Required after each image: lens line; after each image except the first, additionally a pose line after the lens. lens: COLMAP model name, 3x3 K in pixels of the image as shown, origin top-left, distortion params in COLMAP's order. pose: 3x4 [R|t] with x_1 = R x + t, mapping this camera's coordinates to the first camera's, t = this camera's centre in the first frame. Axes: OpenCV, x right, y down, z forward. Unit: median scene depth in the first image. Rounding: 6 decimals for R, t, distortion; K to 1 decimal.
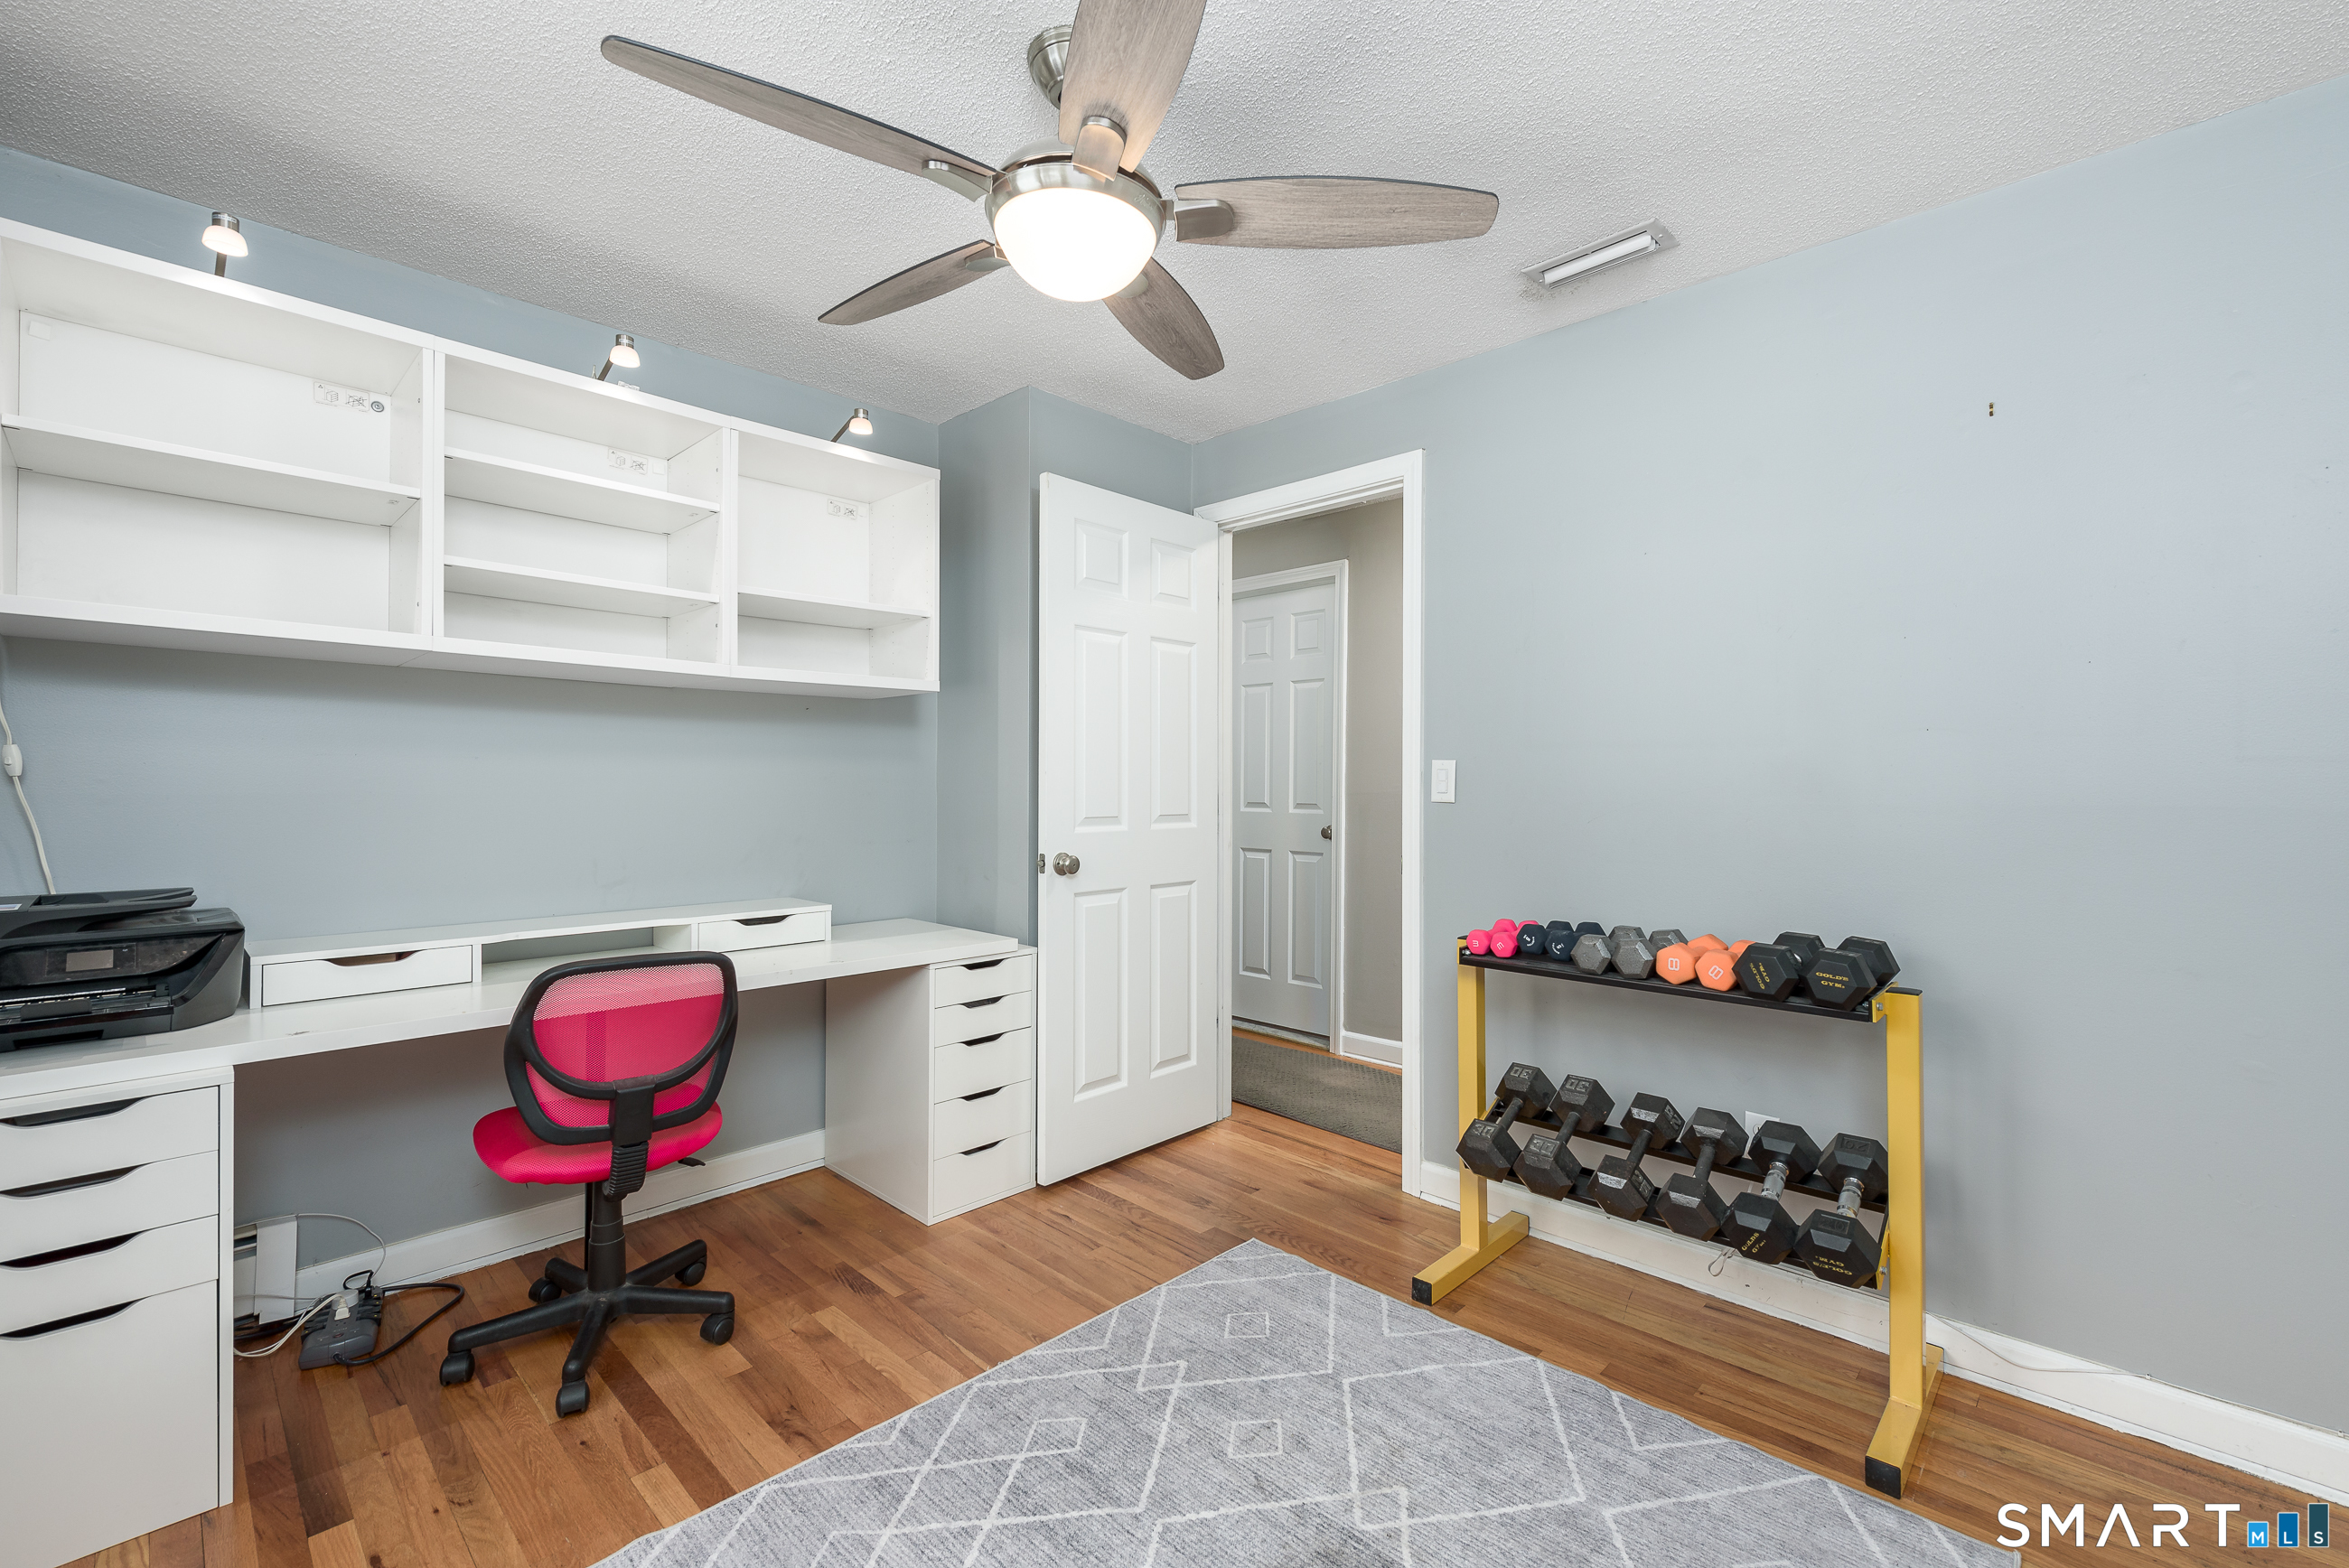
lens RADIAL K [[1001.7, 0, 1158.5], [0, 1001.7, 785.1], [0, 0, 1]] dist [0.008696, -0.000005]
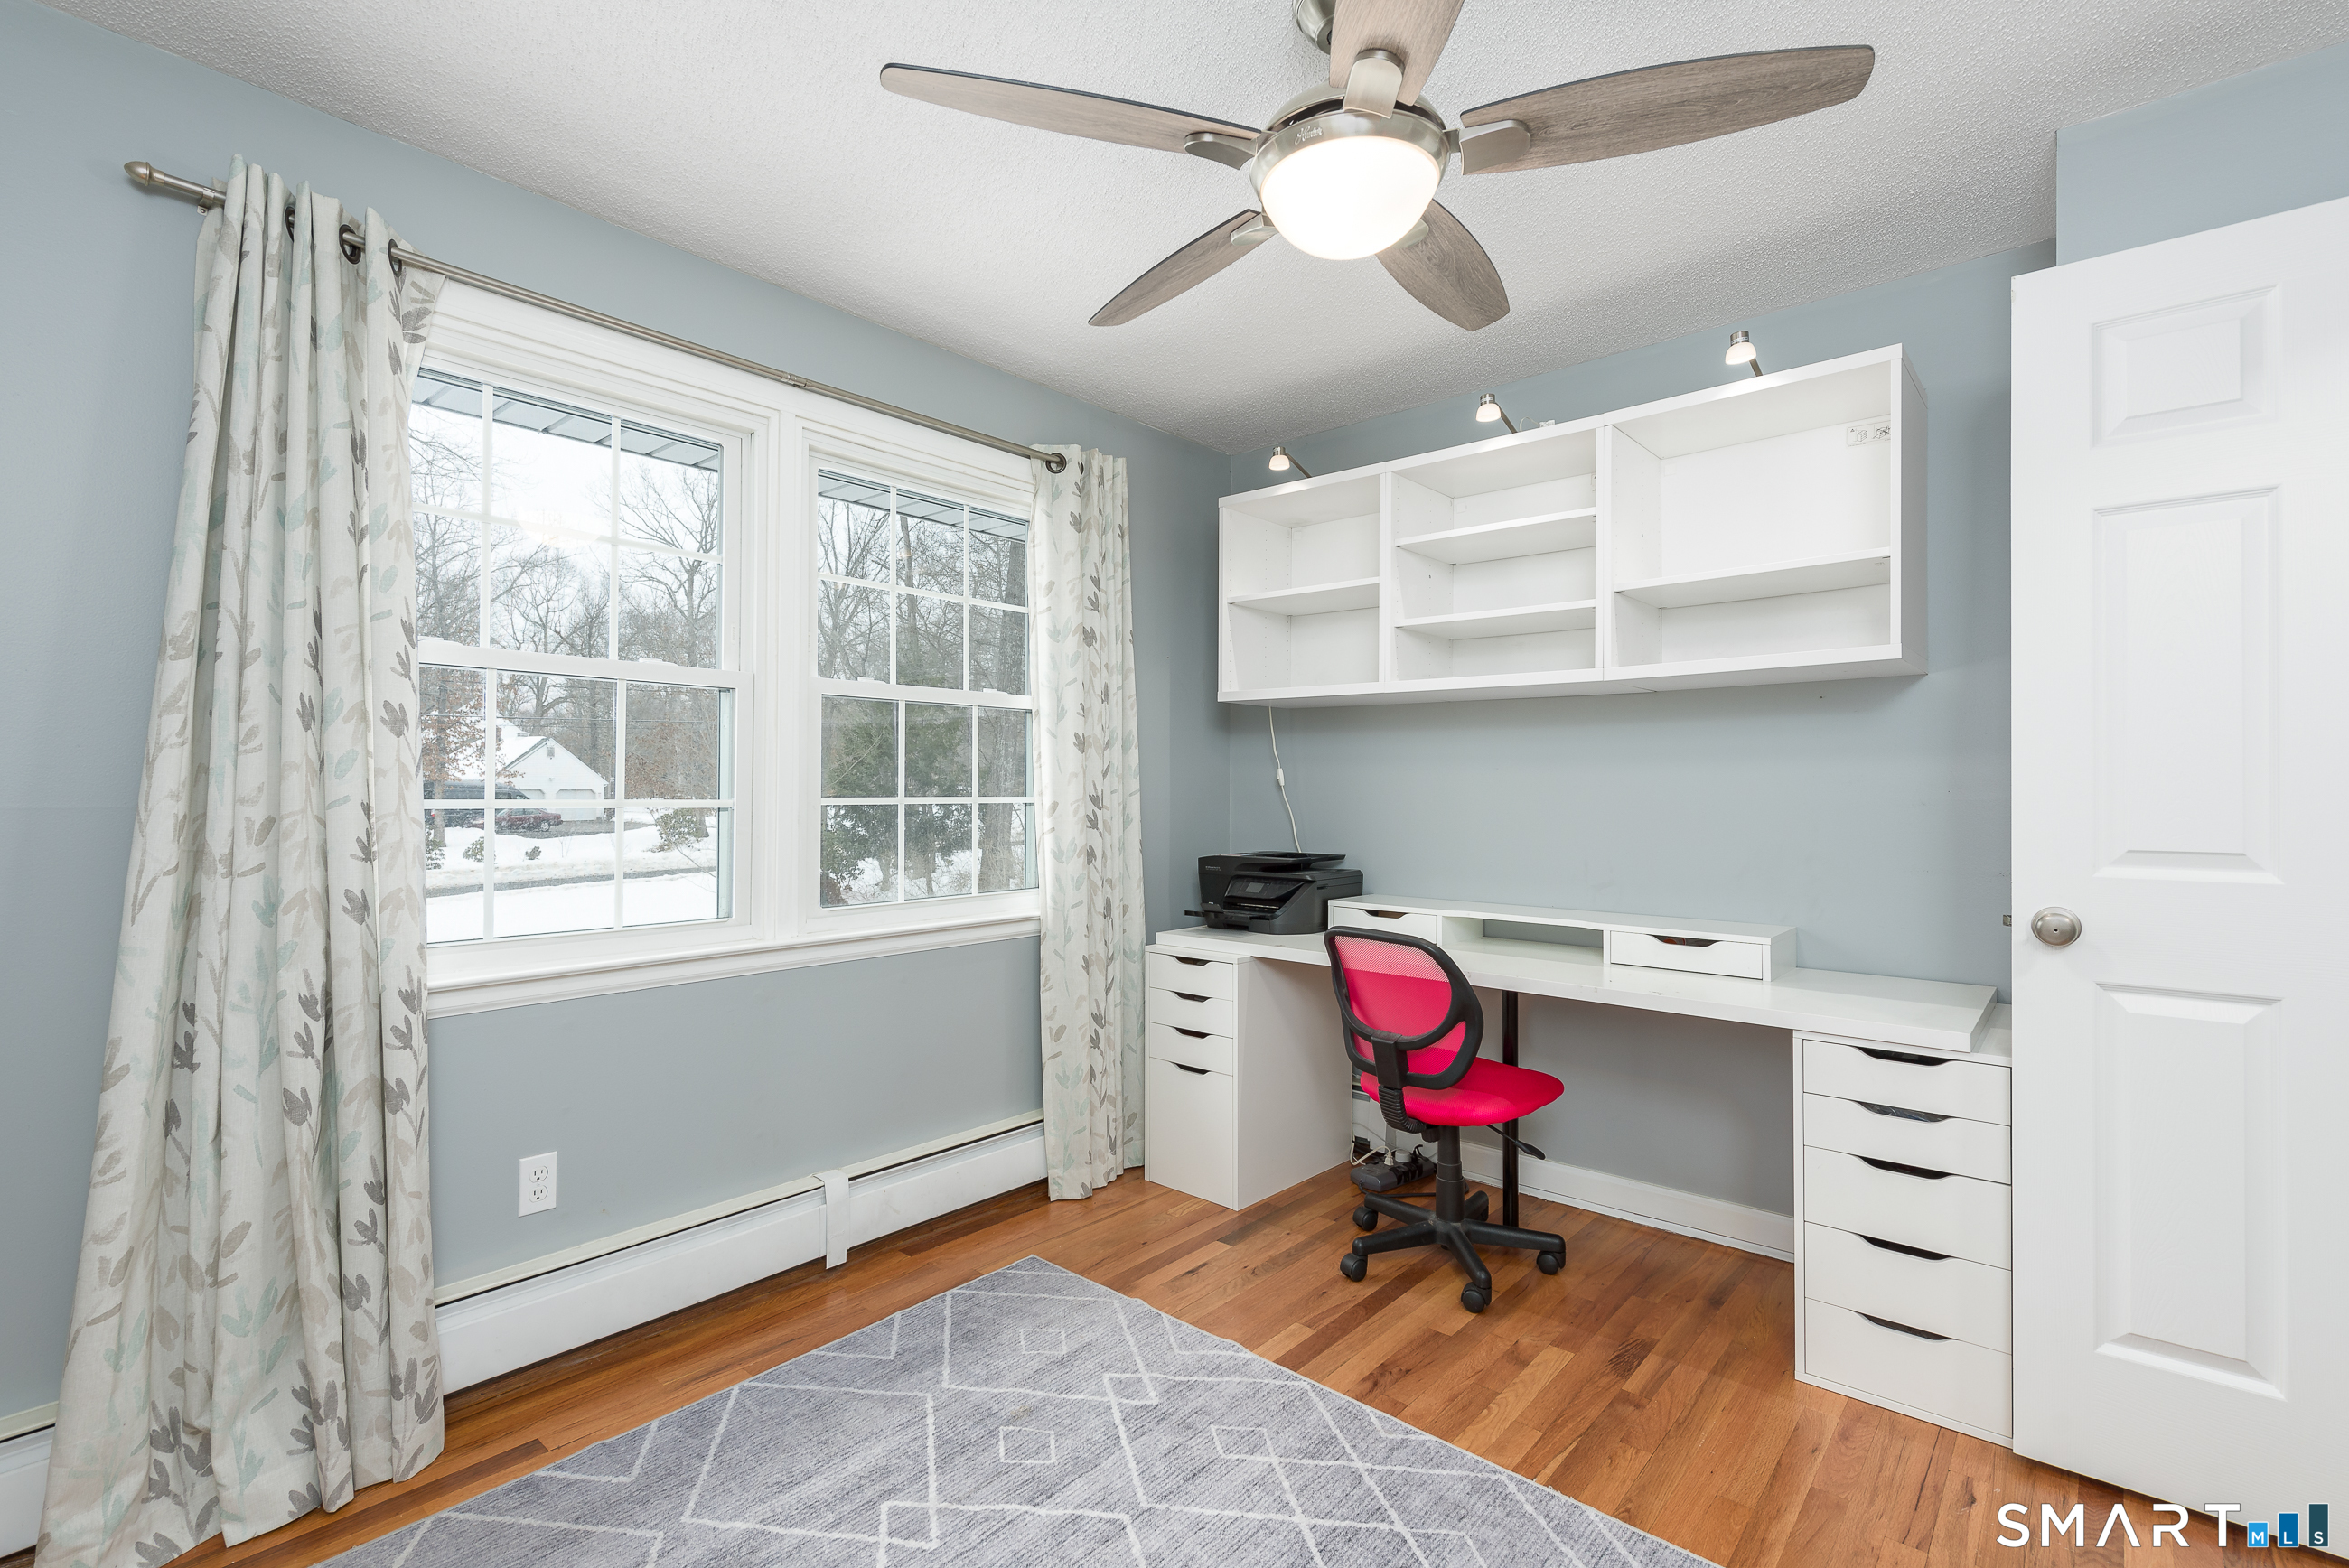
lens RADIAL K [[1064.8, 0, 1174.5], [0, 1064.8, 784.0], [0, 0, 1]] dist [0.017888, -0.000216]
pose [[0.057358, -0.005586, -0.998338, 0.661170], [0.001054, 0.999984, -0.005535, -0.002555], [0.998353, -0.000735, 0.057363, 0.589274]]
